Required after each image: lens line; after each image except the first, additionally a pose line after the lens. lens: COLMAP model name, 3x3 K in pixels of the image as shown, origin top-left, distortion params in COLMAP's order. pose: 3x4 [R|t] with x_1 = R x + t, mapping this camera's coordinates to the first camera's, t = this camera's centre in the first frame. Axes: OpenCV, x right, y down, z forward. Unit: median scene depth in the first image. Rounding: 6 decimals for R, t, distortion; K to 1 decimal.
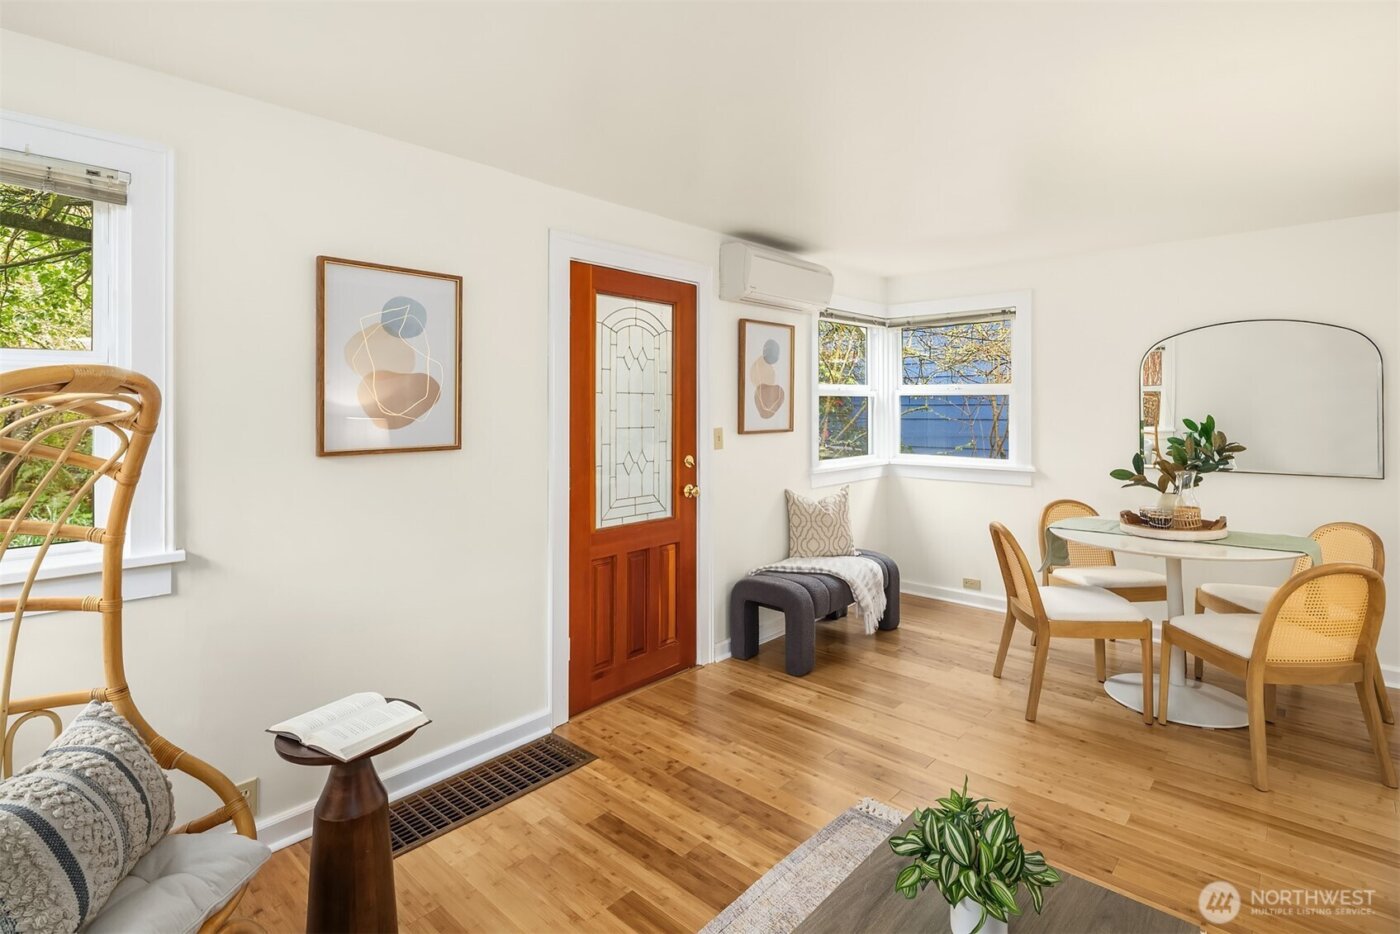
lens RADIAL K [[693.1, 0, 680.4], [0, 693.1, 420.6], [0, 0, 1]] dist [0.004116, -0.004010]
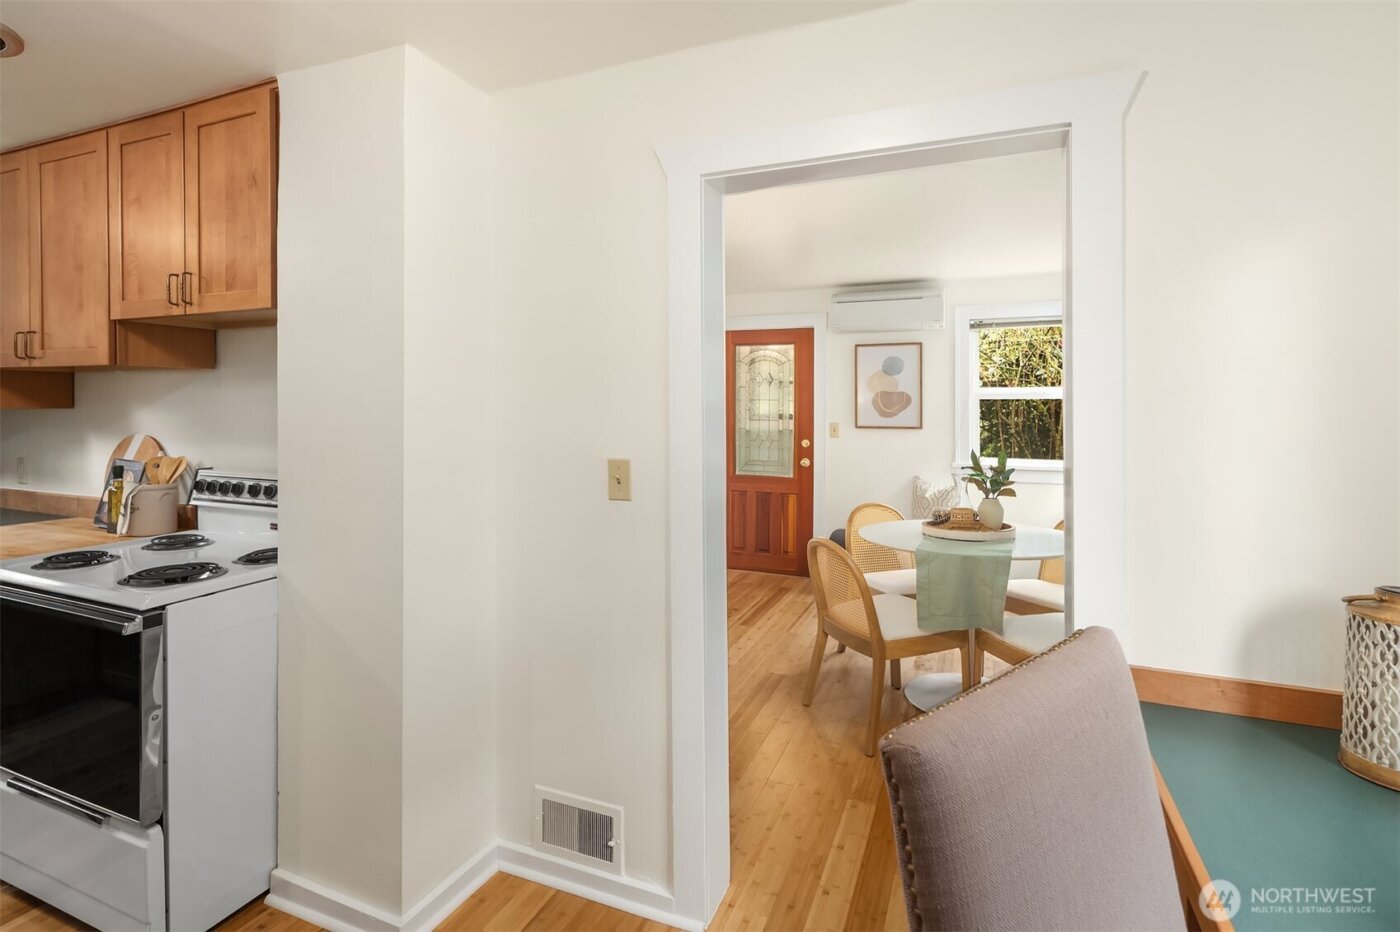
lens RADIAL K [[693.1, 0, 700.1], [0, 693.1, 428.4], [0, 0, 1]] dist [0.004116, -0.004010]
pose [[0.361102, 0.035069, -0.931867, 1.521349], [-0.019065, 0.999361, 0.030221, -0.019154], [0.932331, 0.006853, 0.361540, 0.249513]]
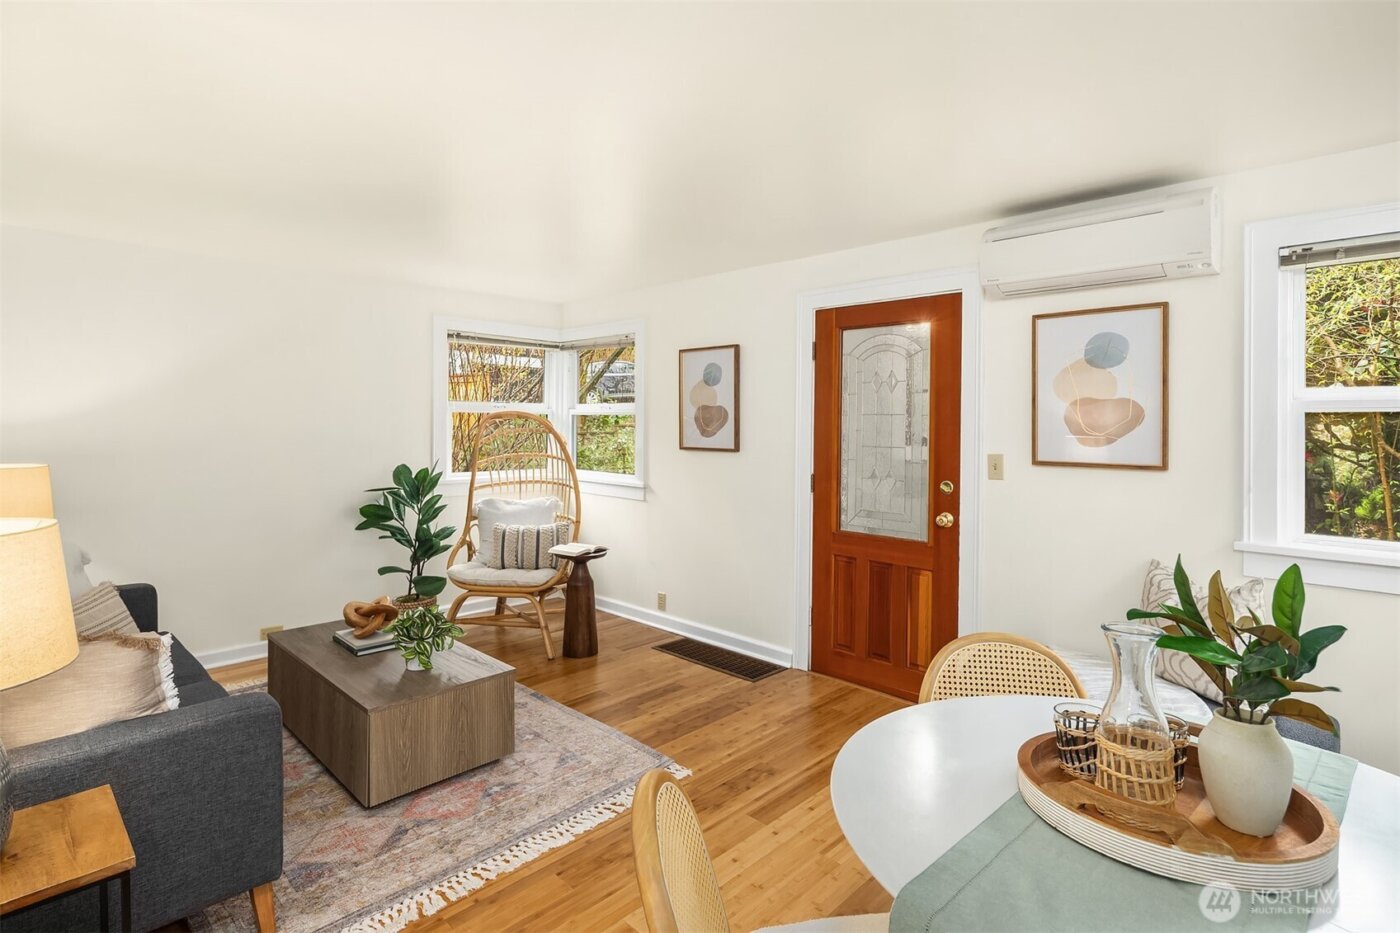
lens RADIAL K [[693.1, 0, 708.6], [0, 693.1, 438.0], [0, 0, 1]] dist [0.004116, -0.004010]
pose [[-0.021672, 0.033127, -0.999216, 1.045740], [-0.019989, 0.999237, 0.033561, -0.034750], [0.999565, 0.020701, -0.020993, 0.782775]]
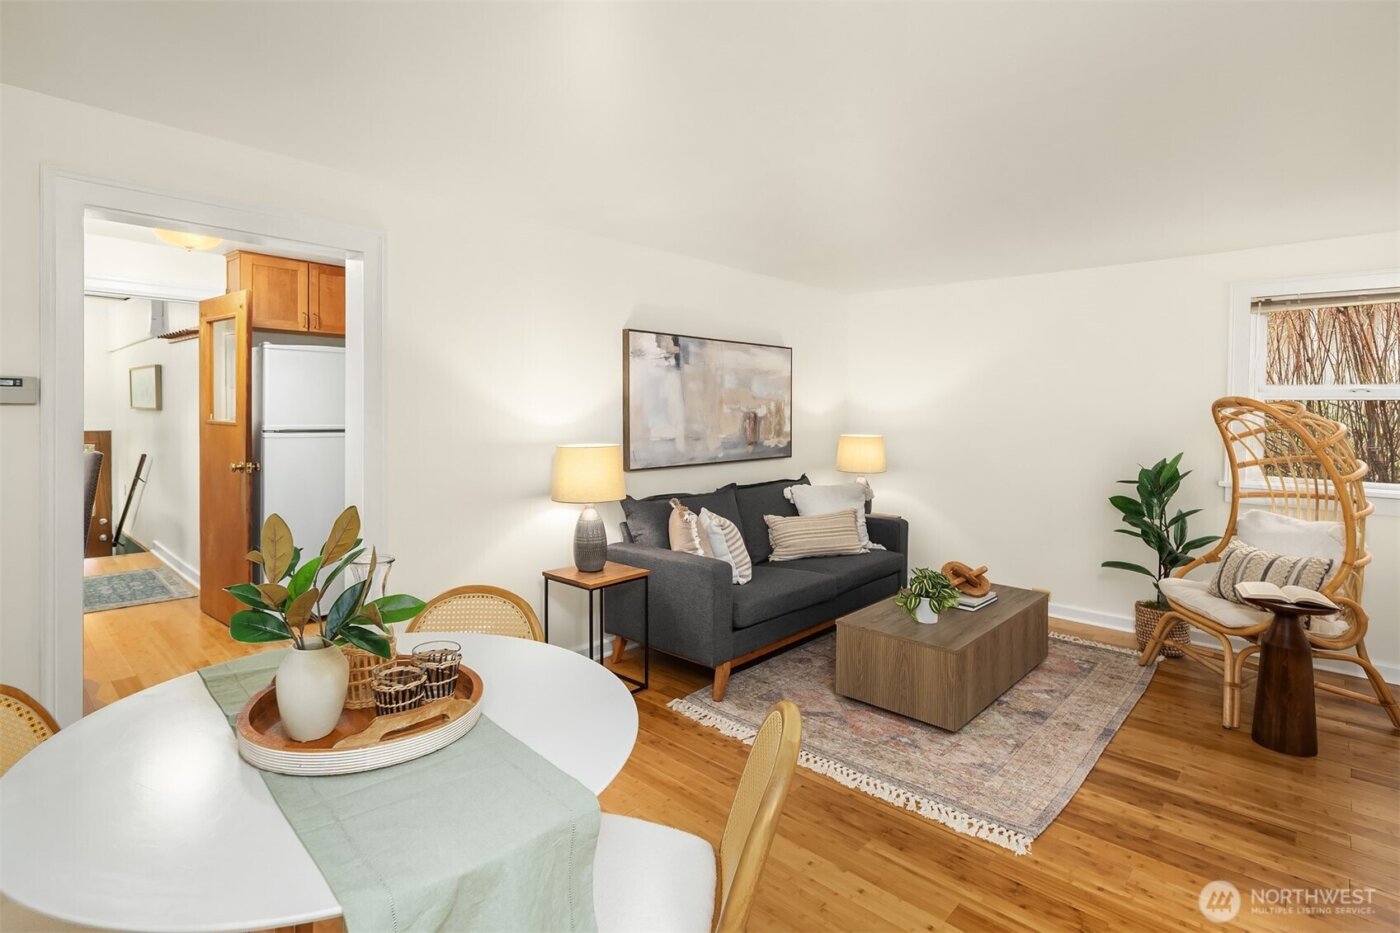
lens RADIAL K [[693.1, 0, 693.1], [0, 693.1, 423.0], [0, 0, 1]] dist [0.004116, -0.004010]
pose [[-0.999928, -0.008166, -0.008752, 0.525779], [-0.008493, 0.999243, 0.037959, -0.024816], [0.008436, 0.038030, -0.999241, 1.394812]]
